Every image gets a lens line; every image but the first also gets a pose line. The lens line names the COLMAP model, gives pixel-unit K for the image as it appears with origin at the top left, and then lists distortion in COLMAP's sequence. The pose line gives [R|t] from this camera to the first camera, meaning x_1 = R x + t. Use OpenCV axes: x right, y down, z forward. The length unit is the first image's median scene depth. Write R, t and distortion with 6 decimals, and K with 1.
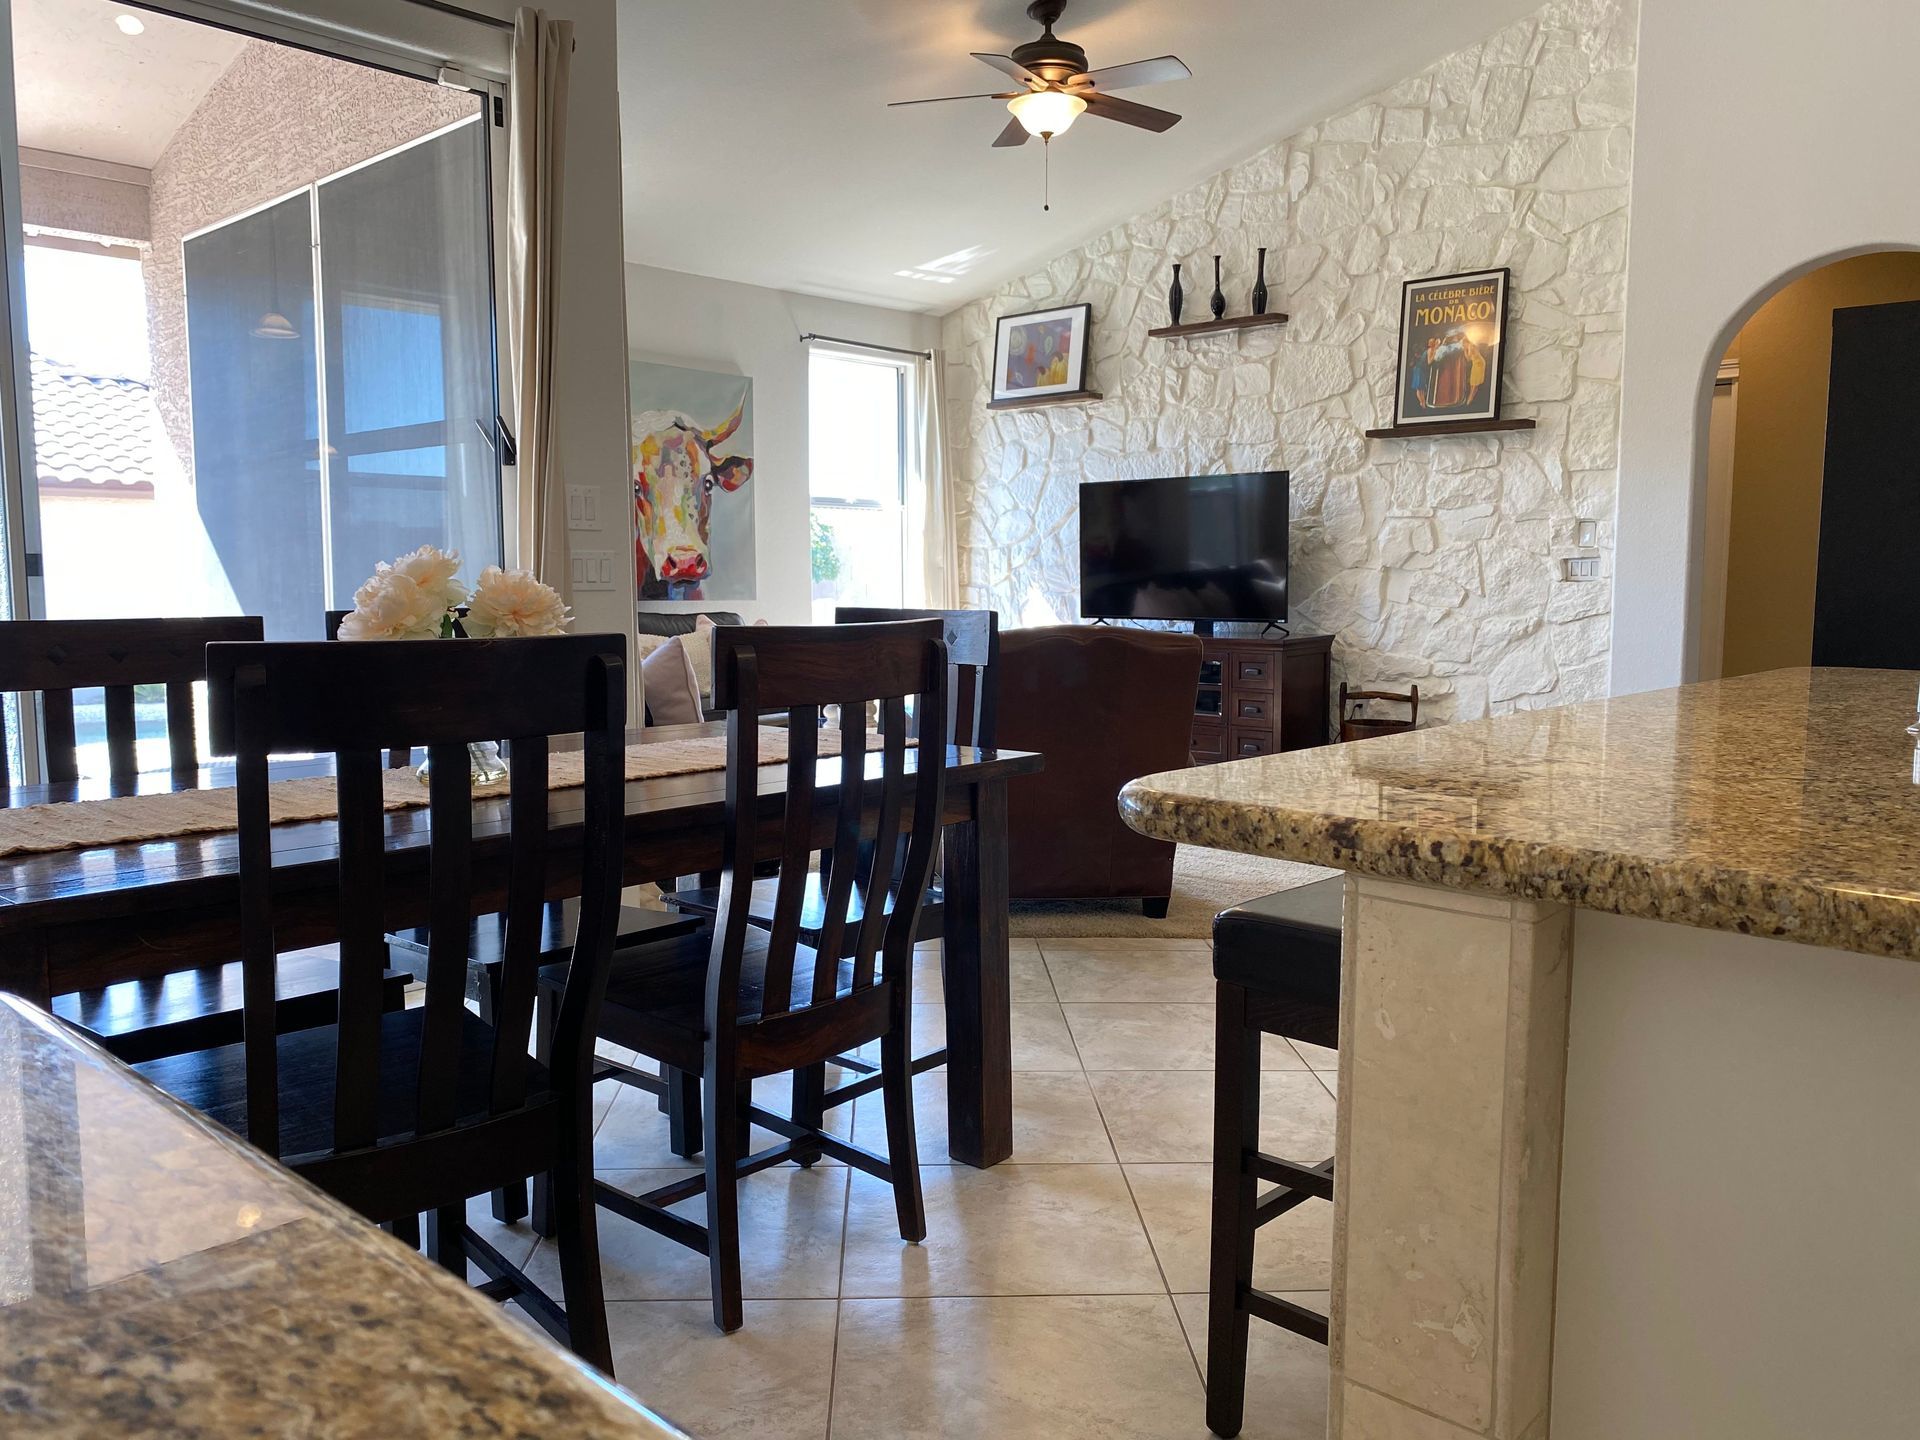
lens RADIAL K [[1420.3, 0, 972.3], [0, 1420.3, 717.7], [0, 0, 1]] dist [0.029804, -0.046185]
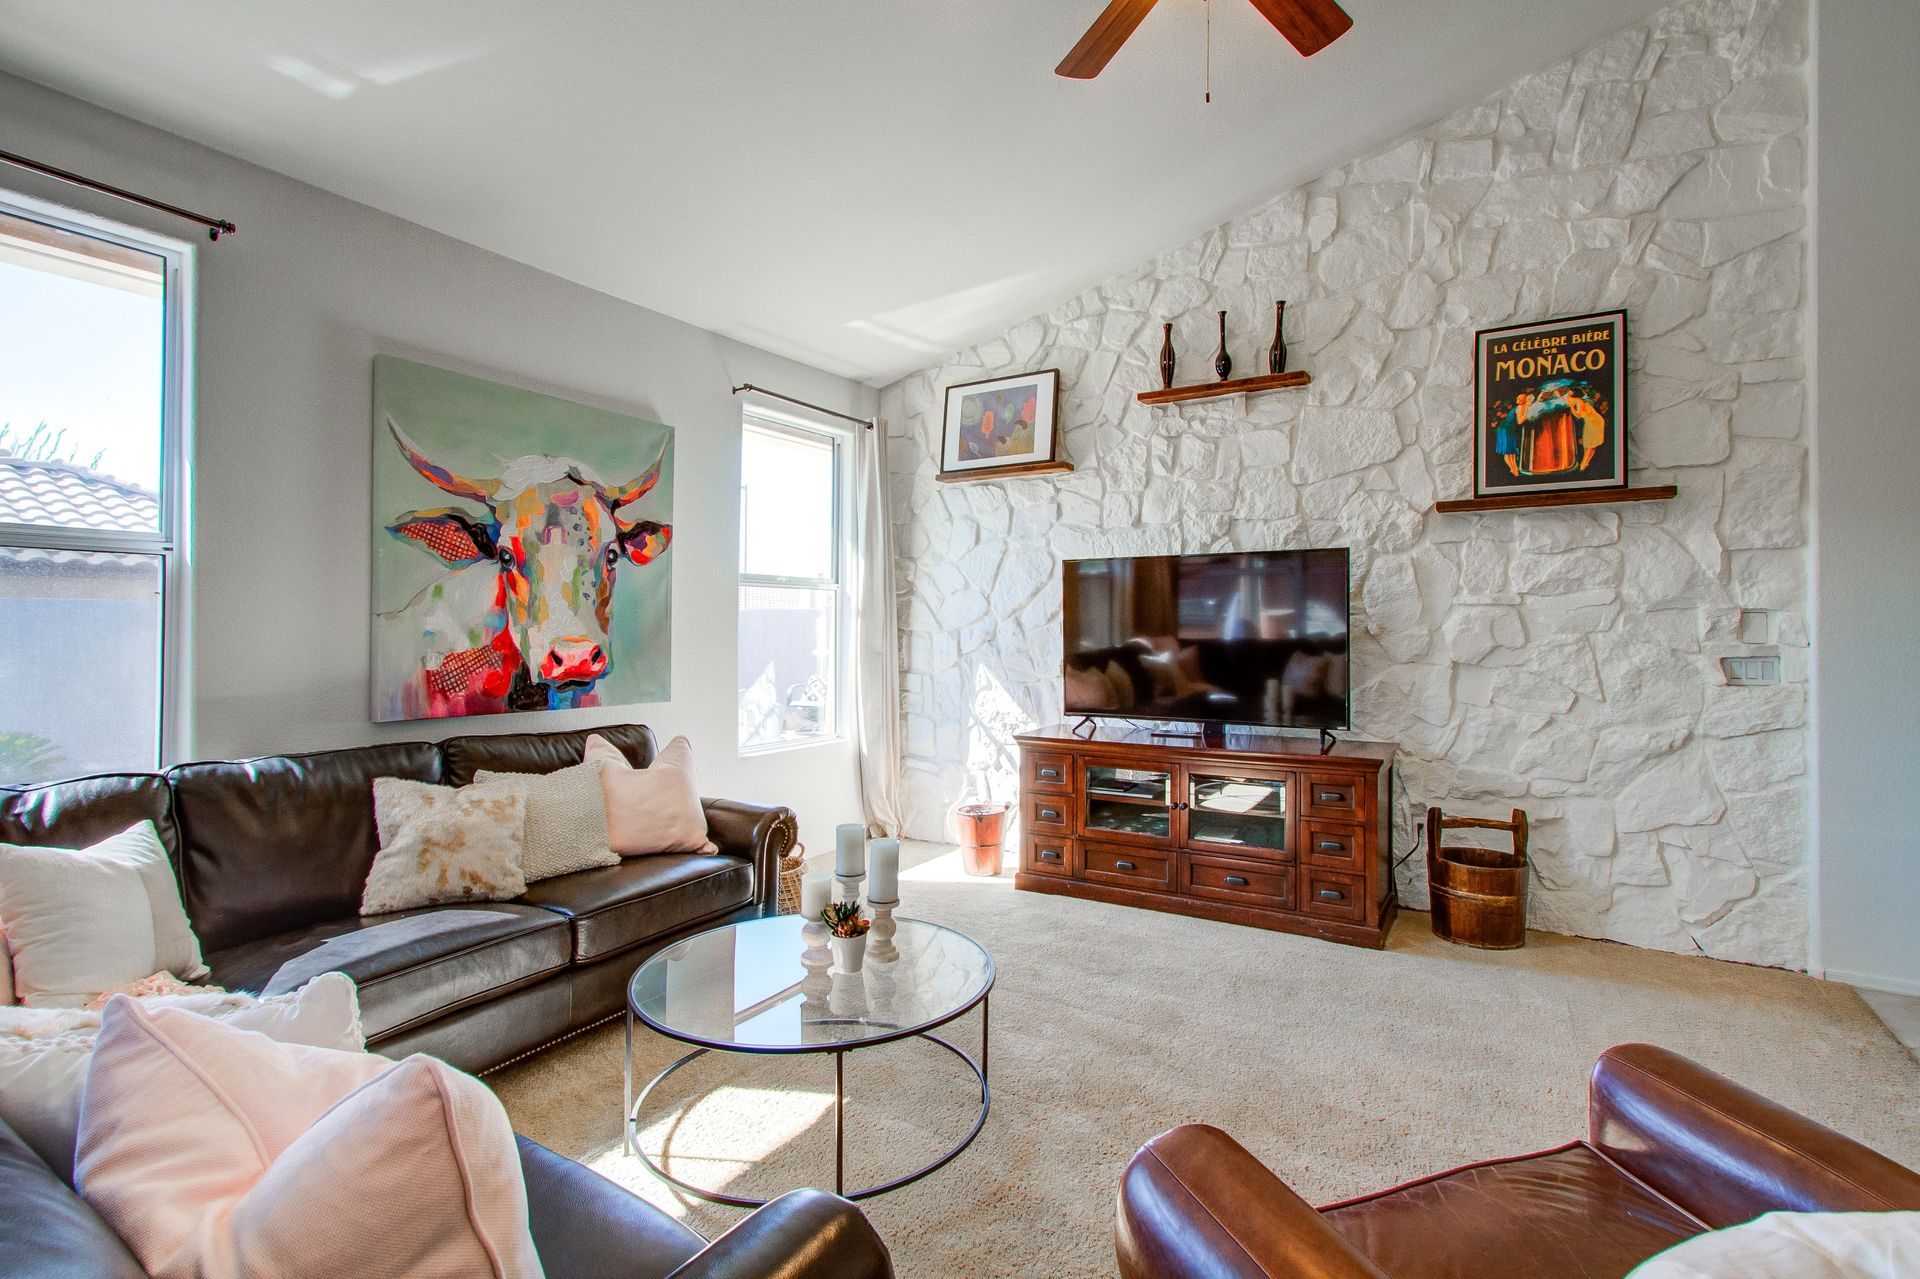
lens RADIAL K [[895.2, 0, 963.7], [0, 895.2, 614.1], [0, 0, 1]] dist [0.002977, 0.001618]
pose [[0.983936, 0.004071, 0.178475, -0.091323], [0.017437, 0.992768, -0.118775, -0.077146], [-0.177667, 0.119980, 0.976749, 0.535275]]
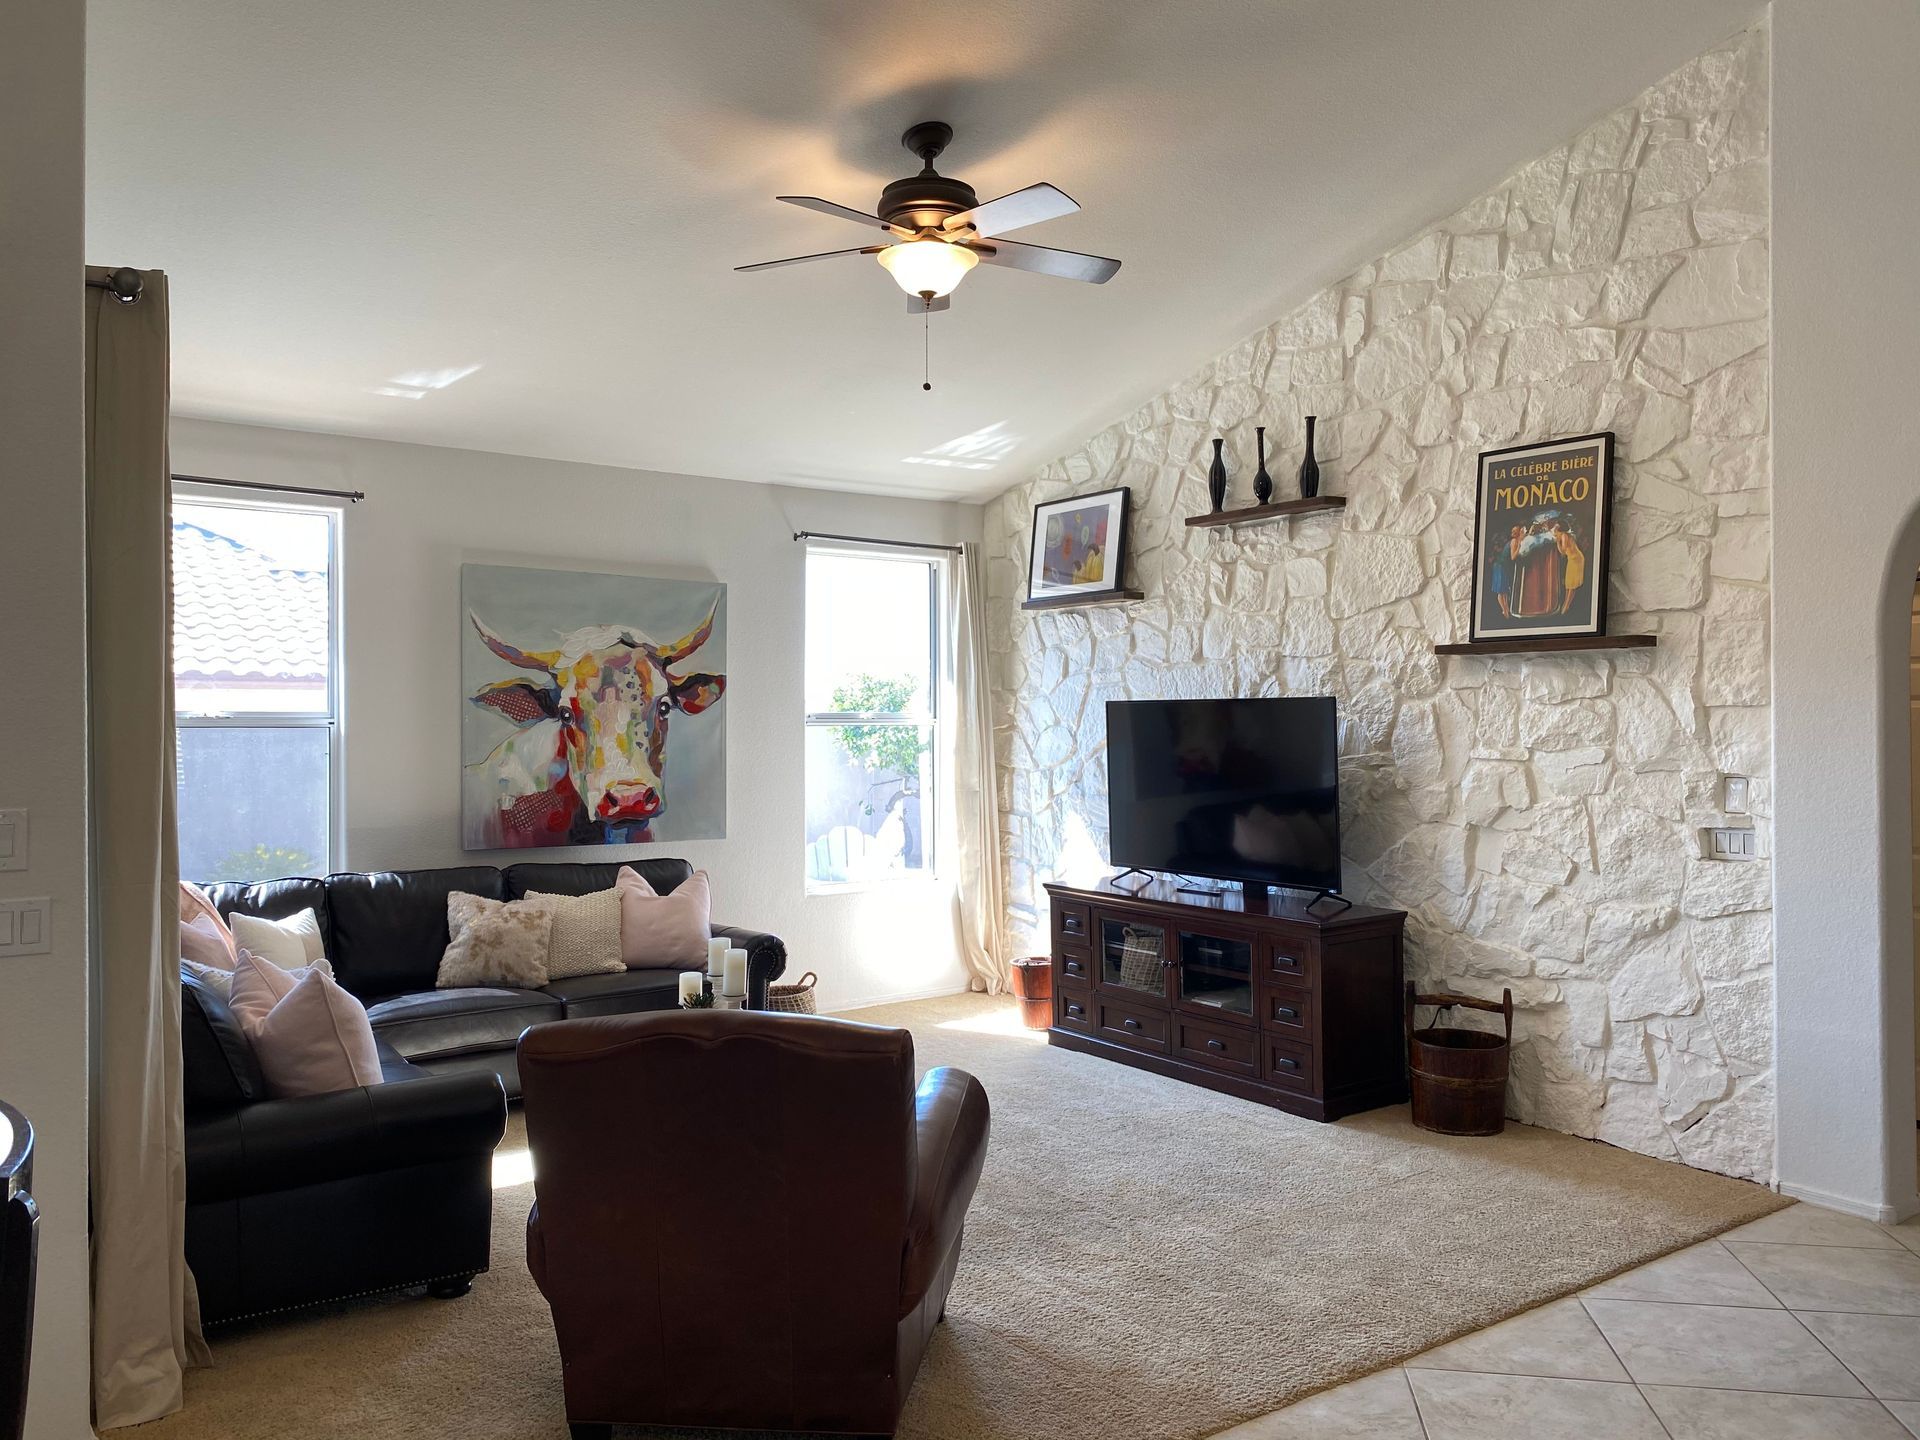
lens RADIAL K [[1425.0, 0, 986.0], [0, 1425.0, 725.6], [0, 0, 1]] dist [0.038645, -0.073508]
pose [[0.980534, 0.002566, -0.196331, 0.189330], [-0.022894, 0.994588, -0.101340, -0.075833], [0.195009, 0.103862, 0.975287, 0.212937]]
